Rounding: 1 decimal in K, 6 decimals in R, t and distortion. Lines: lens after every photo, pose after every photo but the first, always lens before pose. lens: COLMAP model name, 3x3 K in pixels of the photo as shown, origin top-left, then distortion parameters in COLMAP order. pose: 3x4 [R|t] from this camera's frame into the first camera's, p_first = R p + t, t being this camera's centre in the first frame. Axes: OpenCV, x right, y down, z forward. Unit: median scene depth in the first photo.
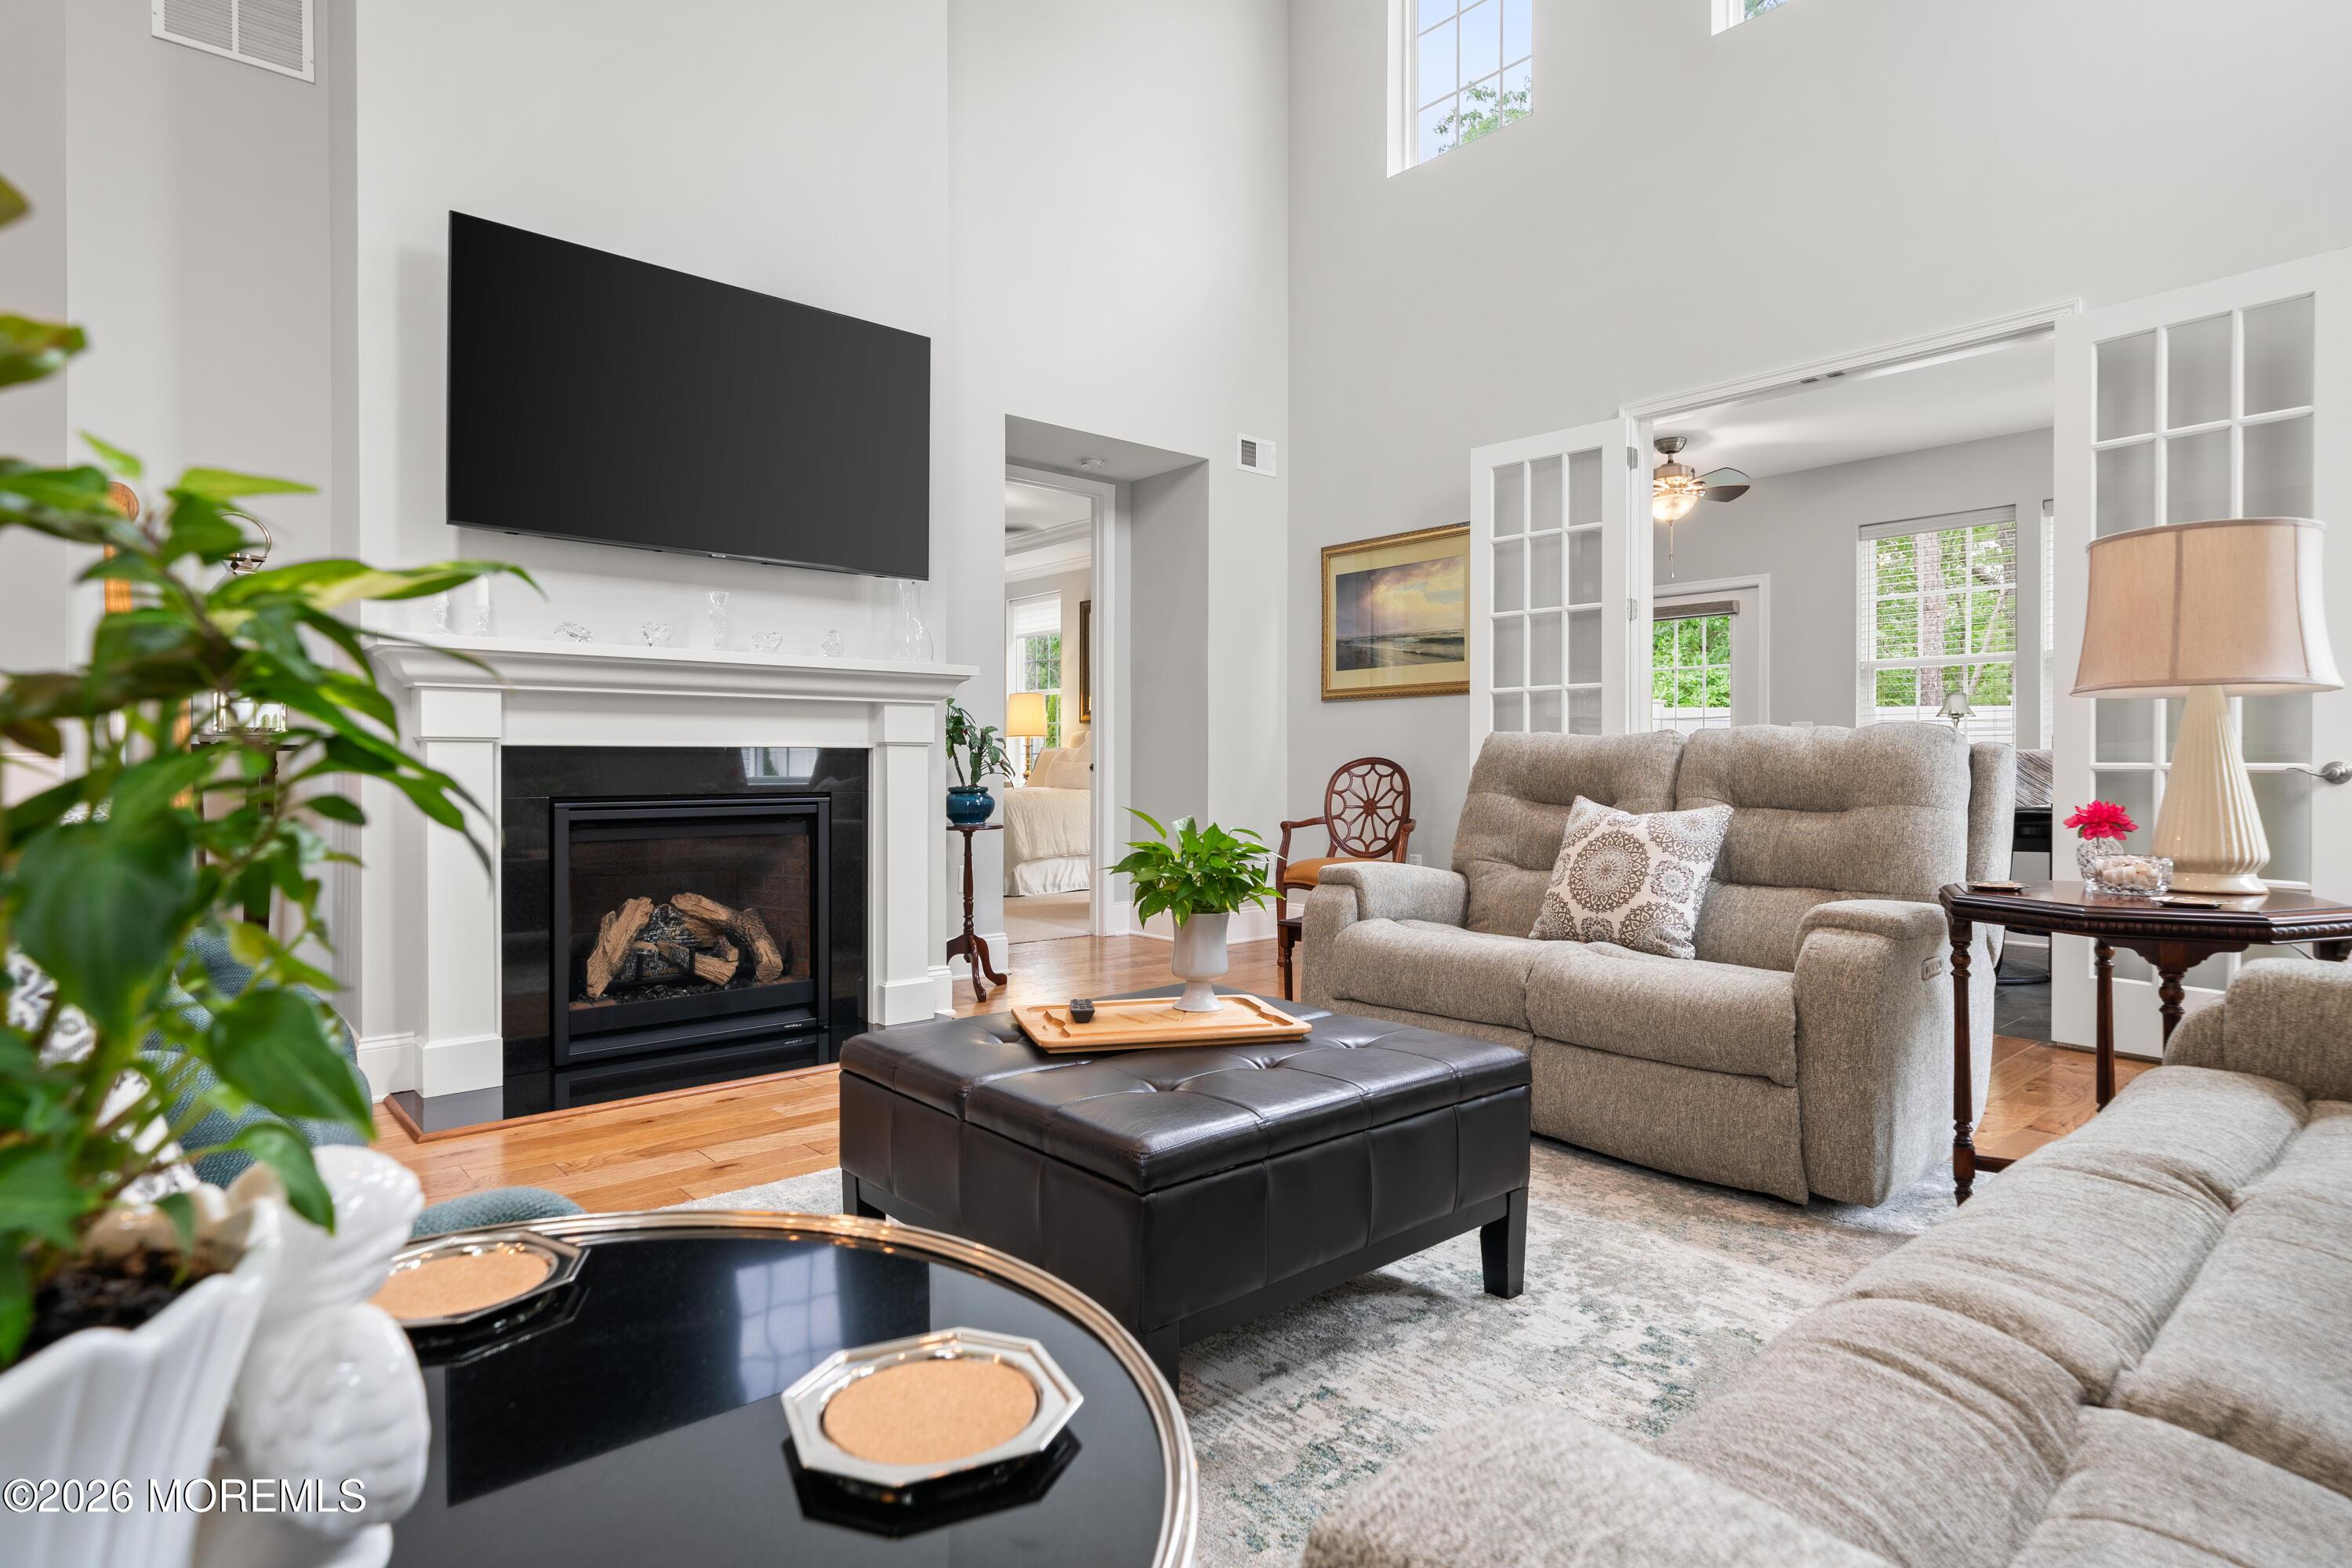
lens RADIAL K [[1235.0, 0, 1160.2], [0, 1235.0, 763.8], [0, 0, 1]] dist [0.000037, -0.000608]
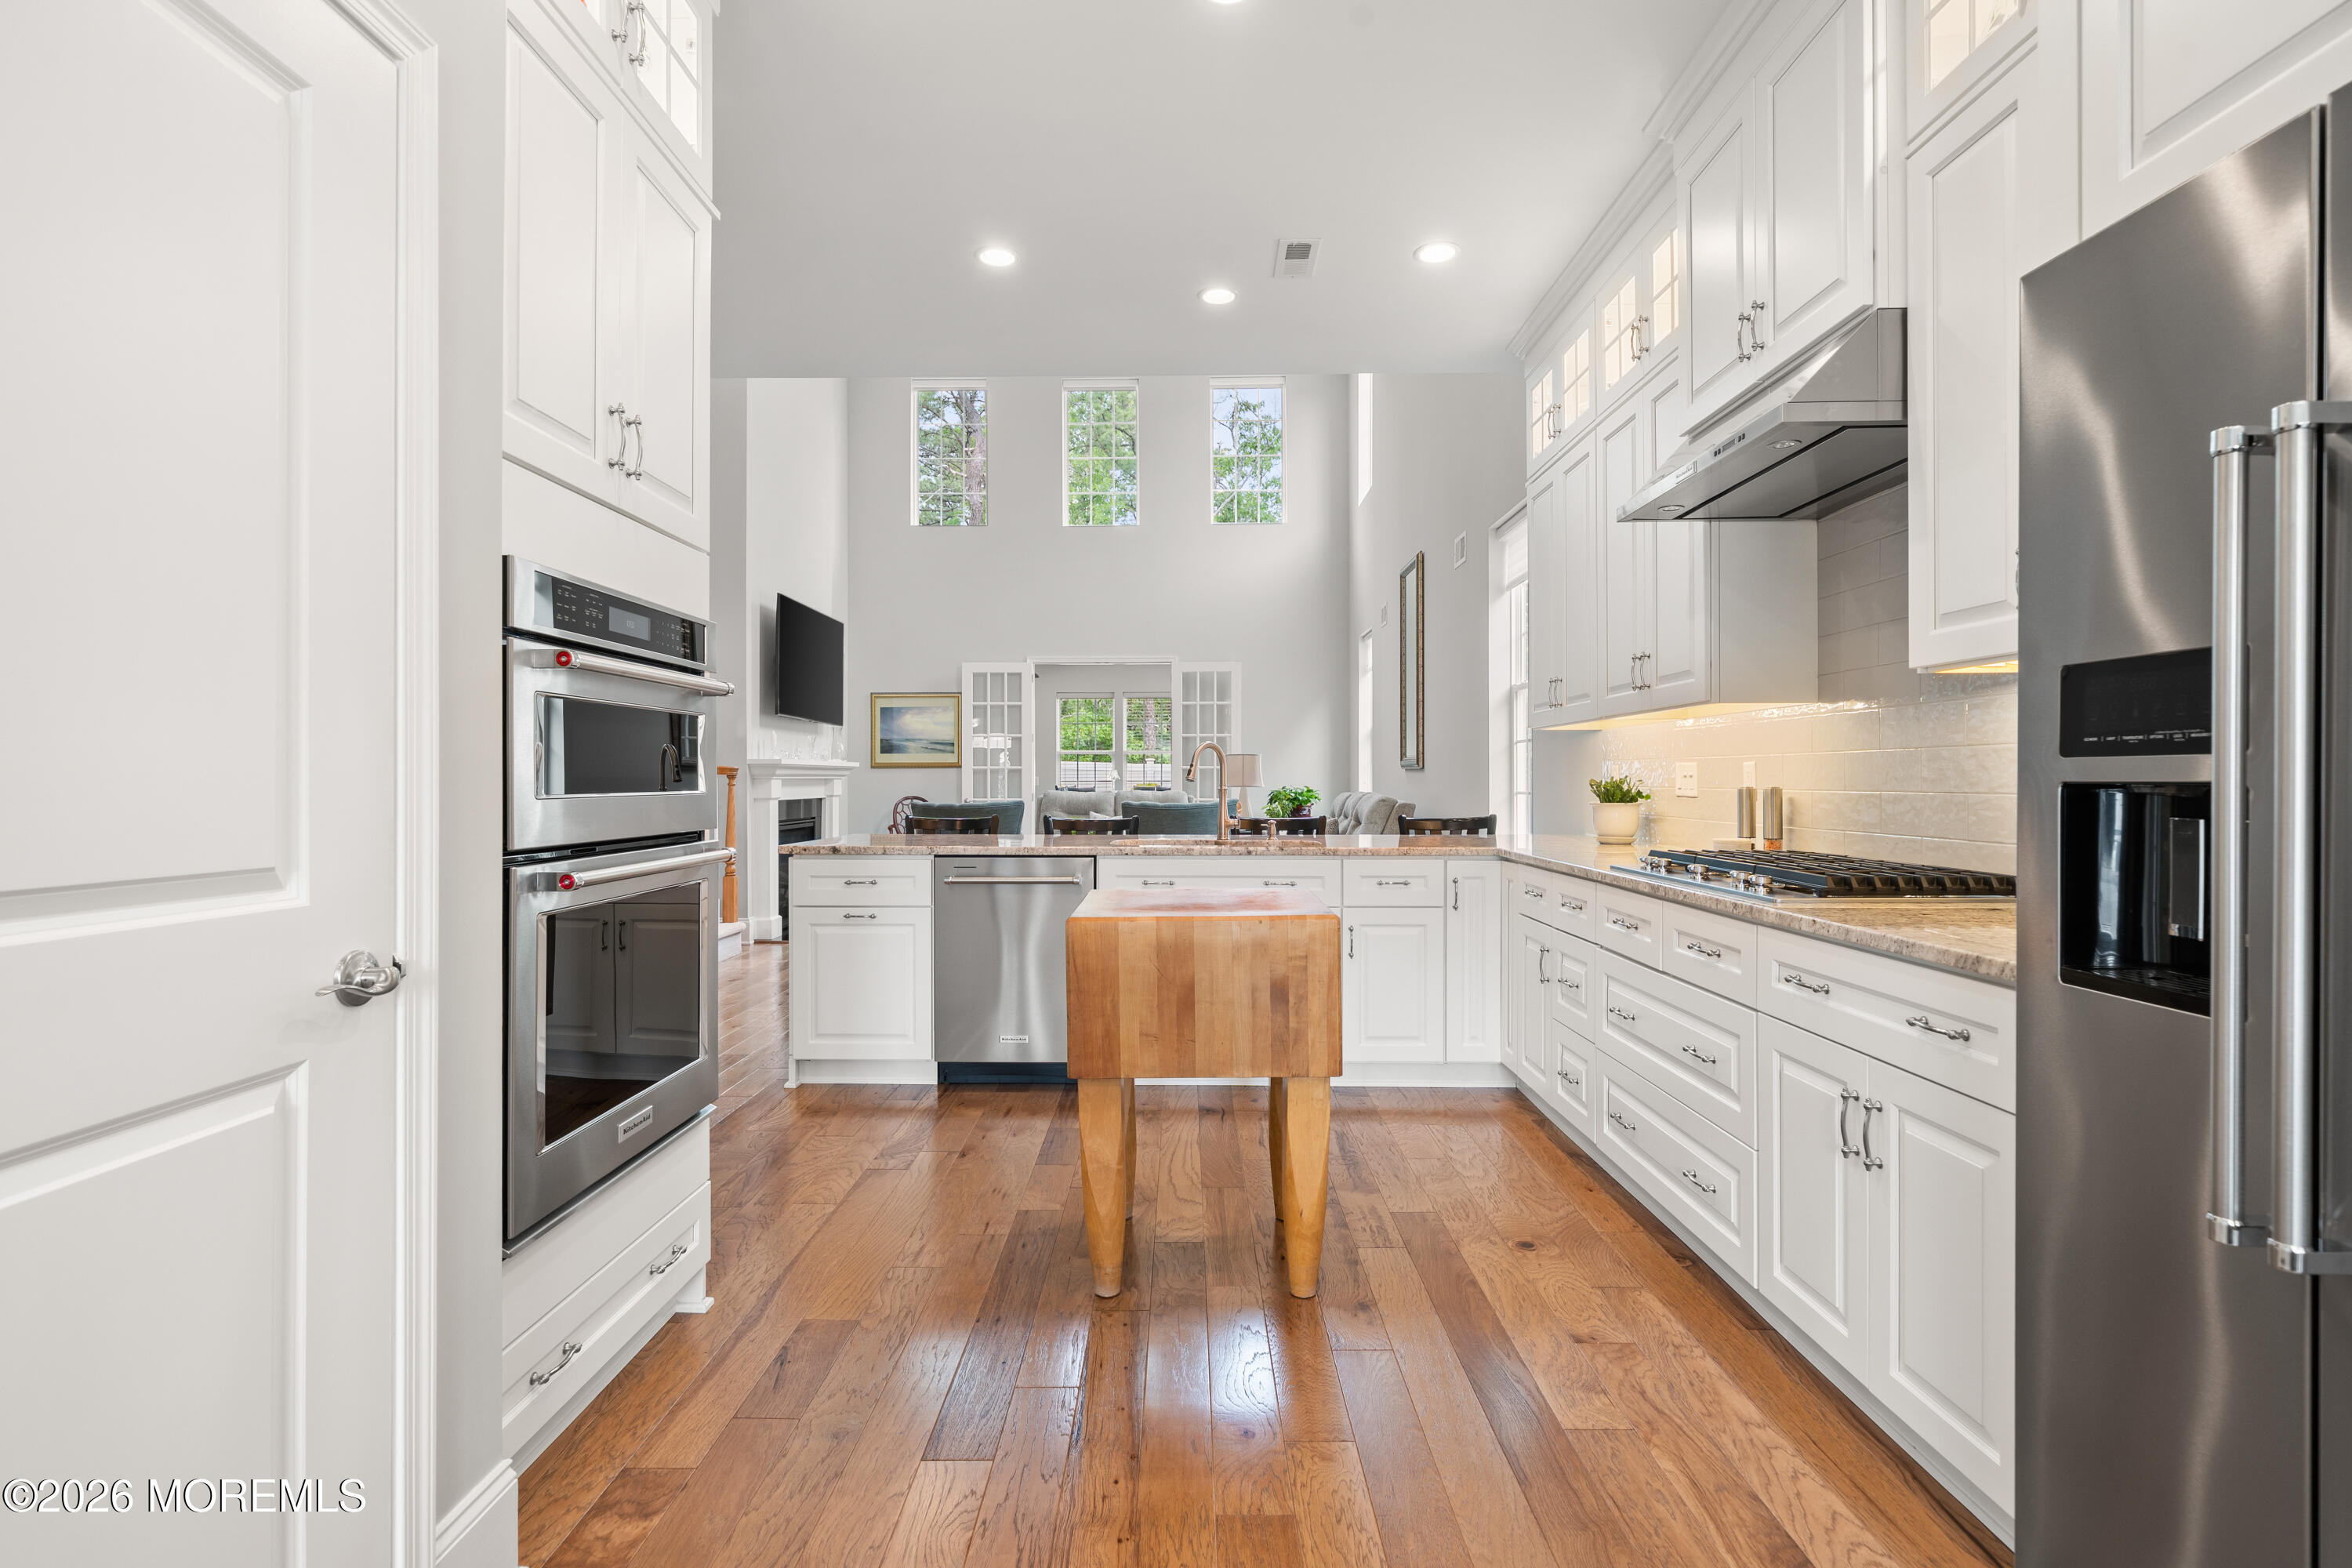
lens RADIAL K [[1140.7, 0, 1168.4], [0, 1140.7, 784.5], [0, 0, 1]] dist [0.000818, -0.000290]
pose [[0.664023, -0.004794, 0.747697, -1.154857], [0.001803, 0.999987, 0.004810, -0.038883], [-0.747710, -0.001845, 0.664023, -0.748616]]
